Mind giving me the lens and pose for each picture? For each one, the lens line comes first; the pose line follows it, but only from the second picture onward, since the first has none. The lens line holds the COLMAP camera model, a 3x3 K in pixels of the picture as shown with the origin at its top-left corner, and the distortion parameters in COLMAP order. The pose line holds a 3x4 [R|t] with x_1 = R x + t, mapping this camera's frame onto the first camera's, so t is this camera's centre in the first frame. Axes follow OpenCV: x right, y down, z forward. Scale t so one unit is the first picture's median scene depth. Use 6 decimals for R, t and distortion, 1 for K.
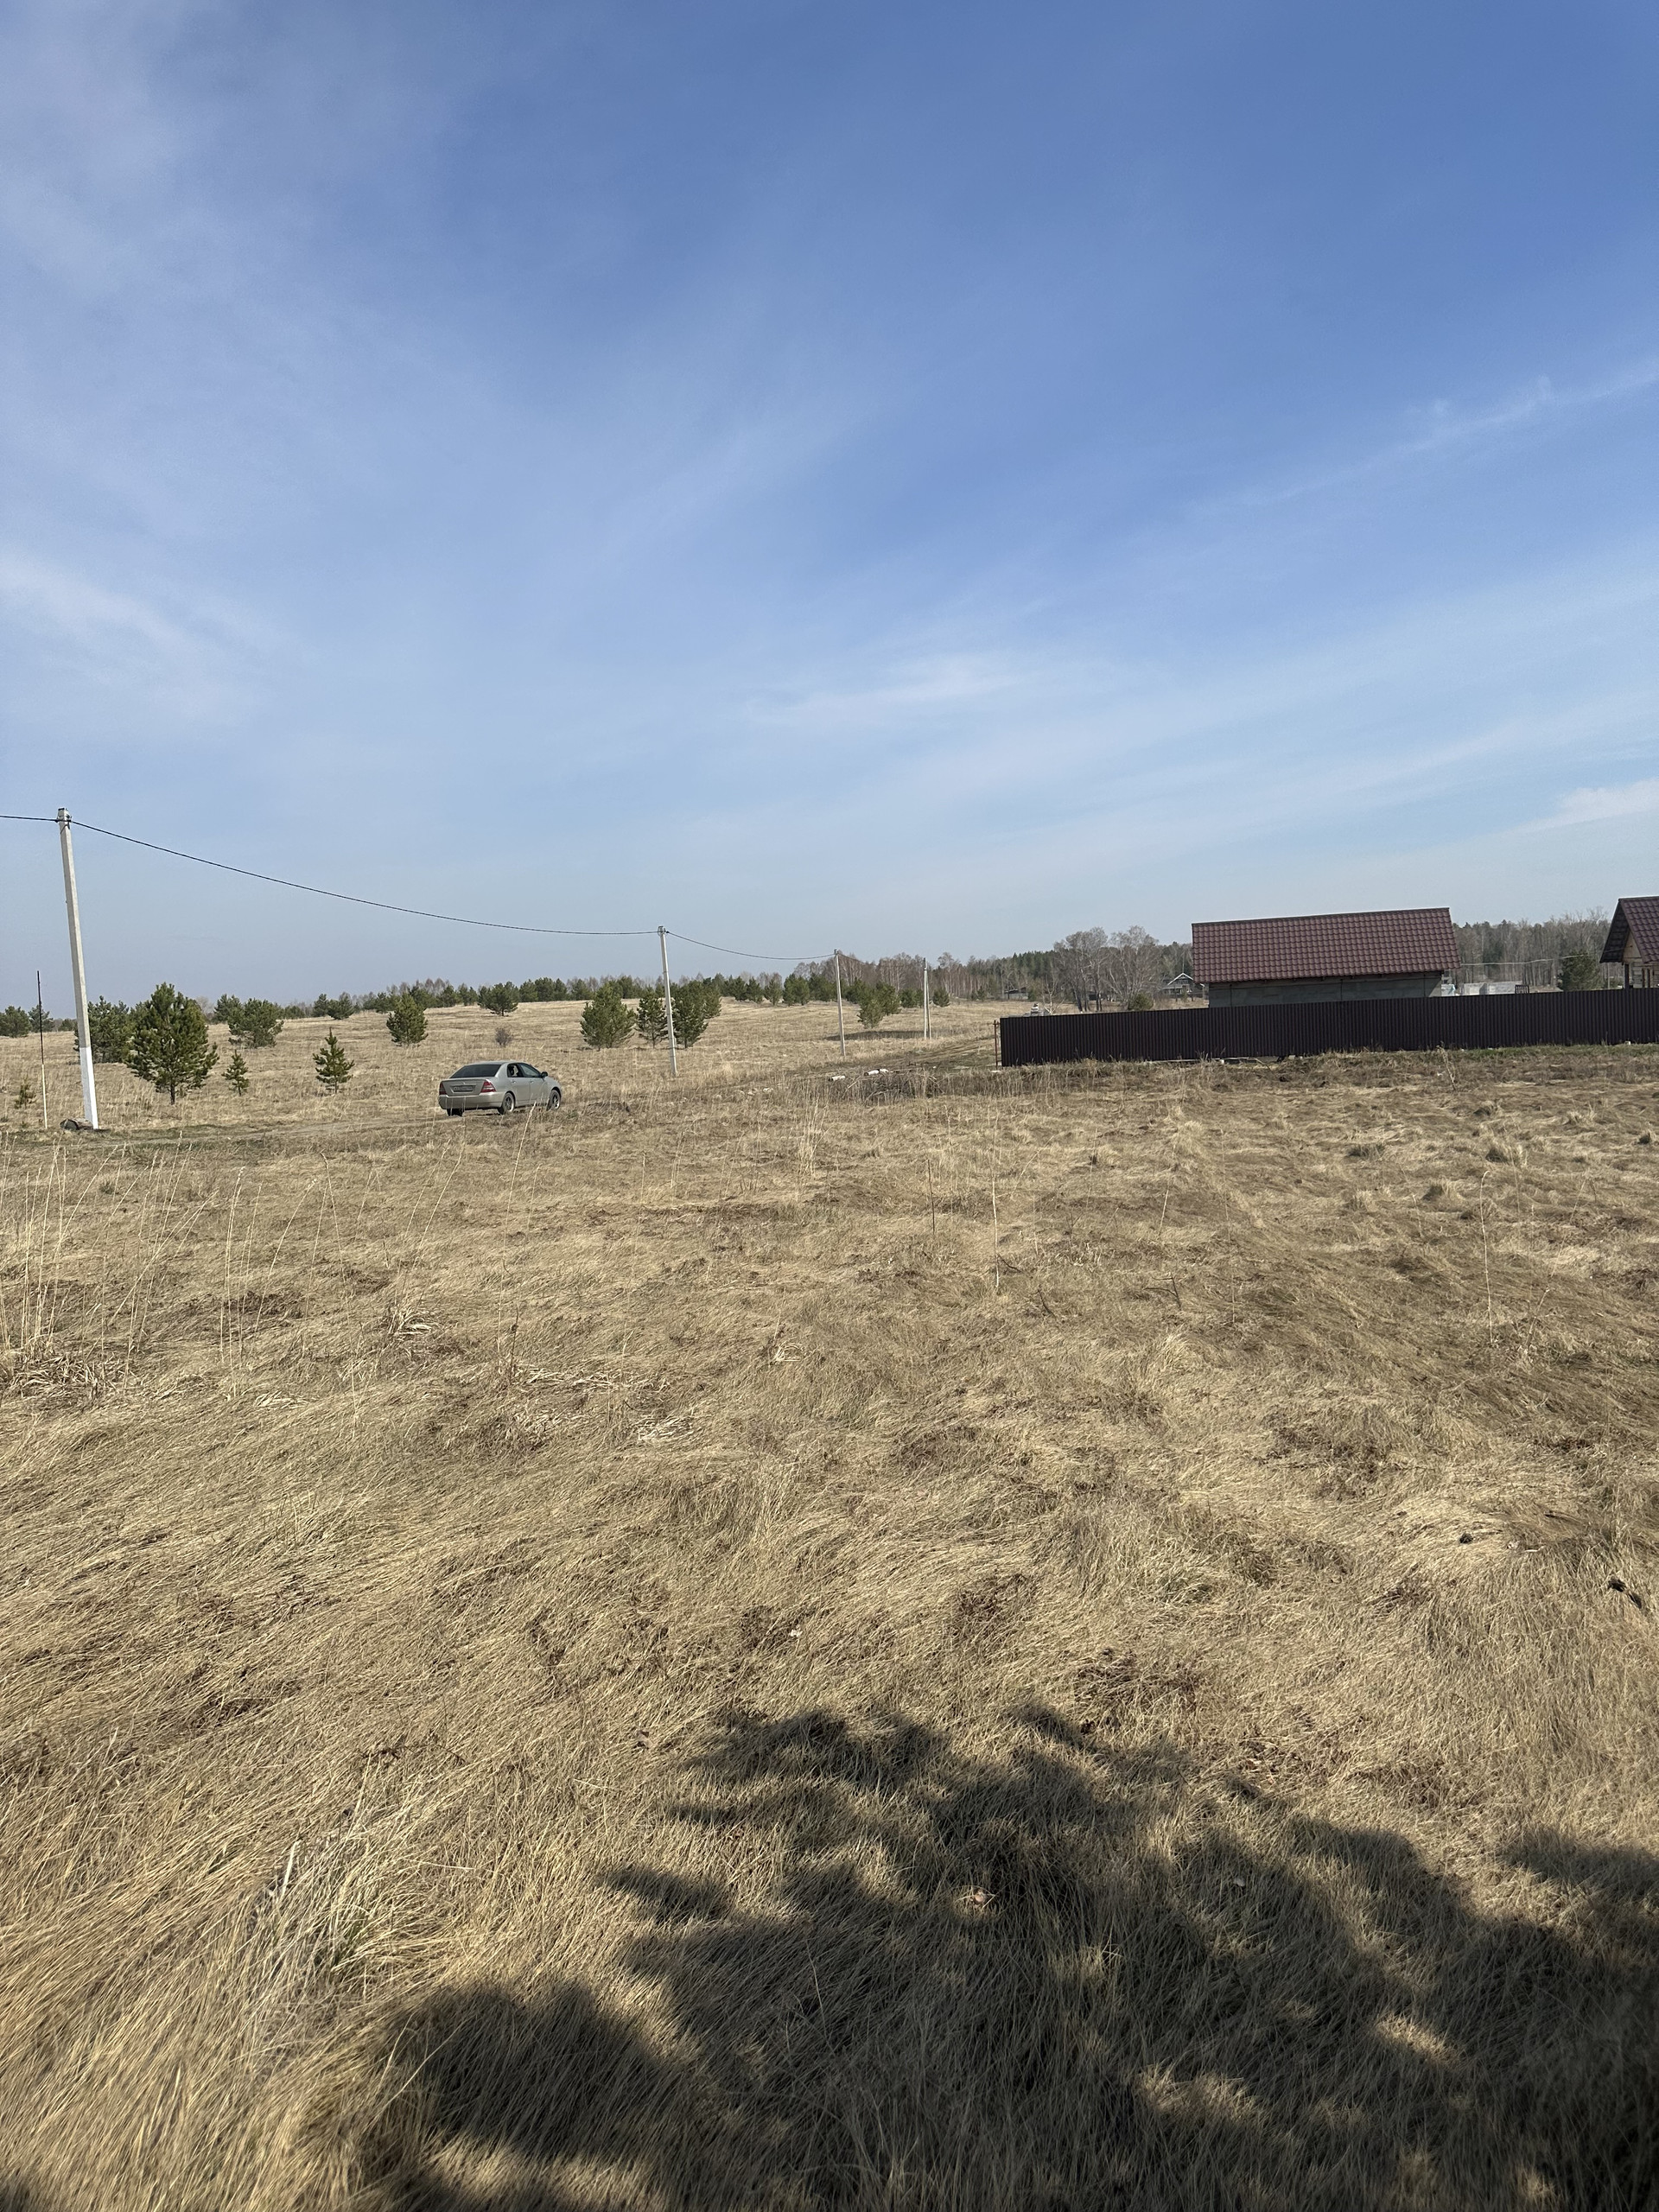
lens RADIAL K [[1618.3, 0, 826.1], [0, 1618.3, 1035.1], [0, 0, 1]] dist [0.124067, -0.119751]
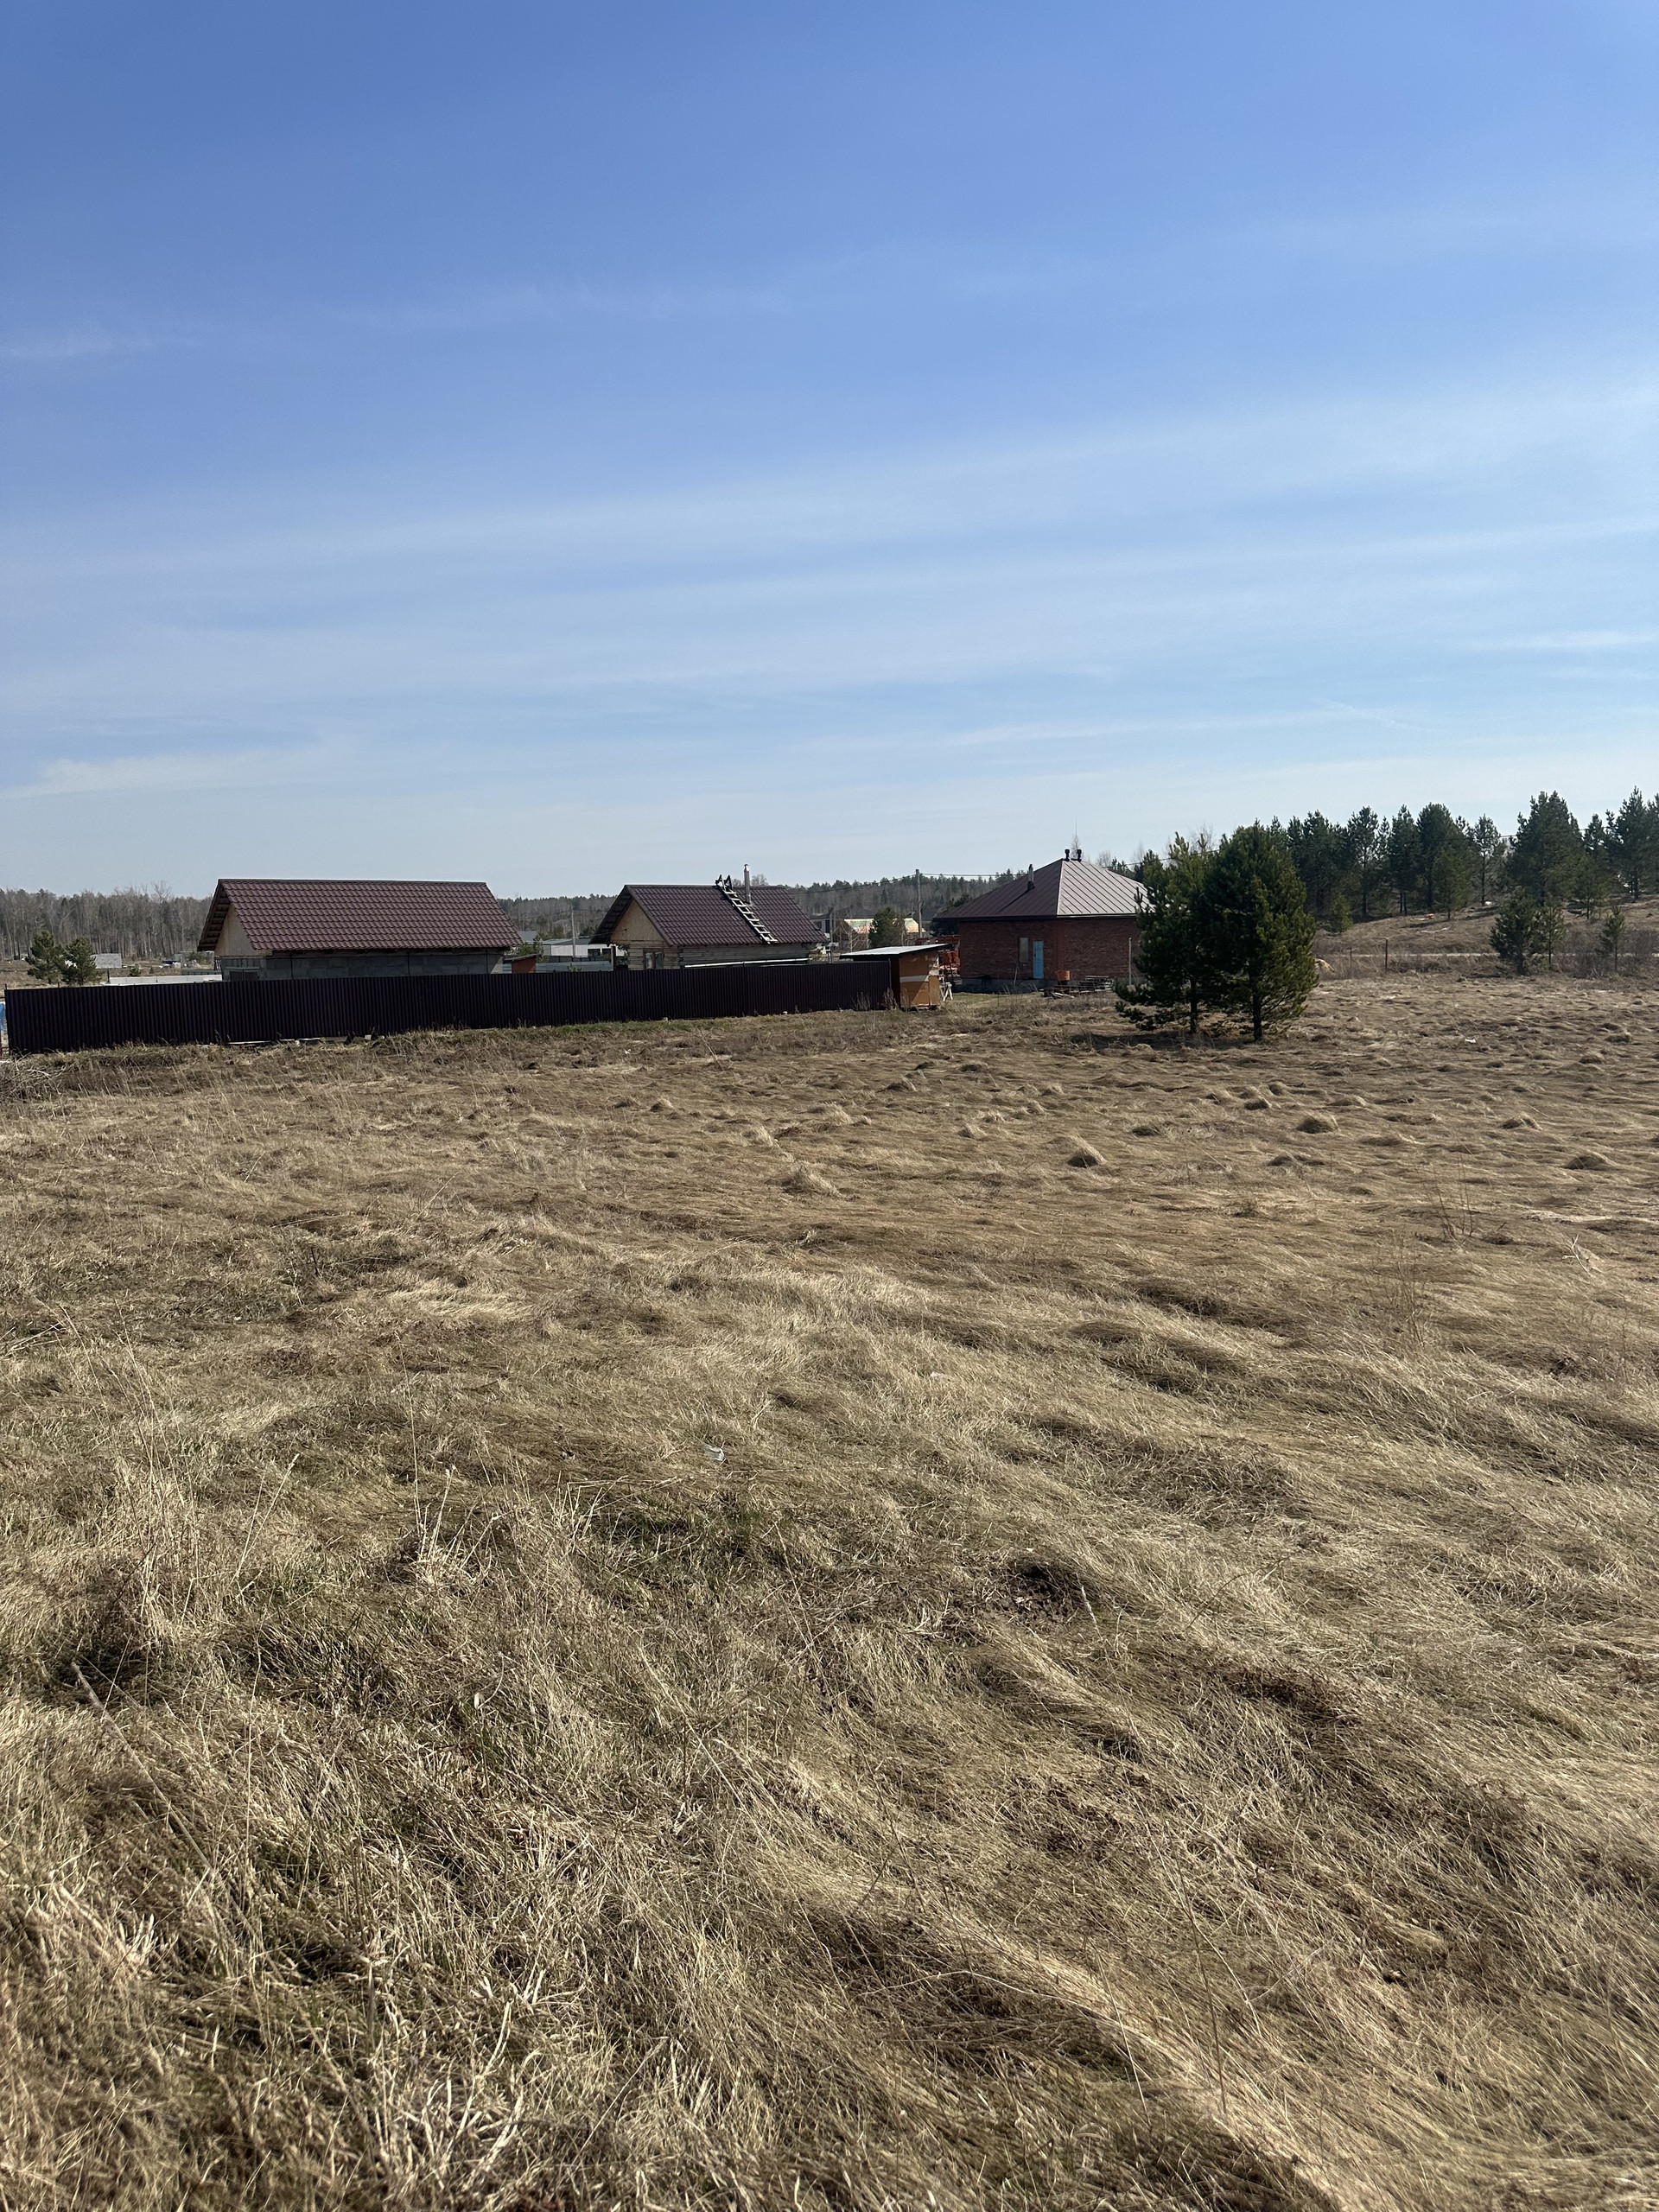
lens RADIAL K [[1618.3, 0, 860.6], [0, 1618.3, 1023.3], [0, 0, 1]] dist [0.124067, -0.119751]
pose [[0.634532, -0.009150, 0.772843, -0.235446], [0.002696, 0.999950, 0.009626, -0.001925], [-0.772892, -0.004024, 0.634525, 0.216925]]
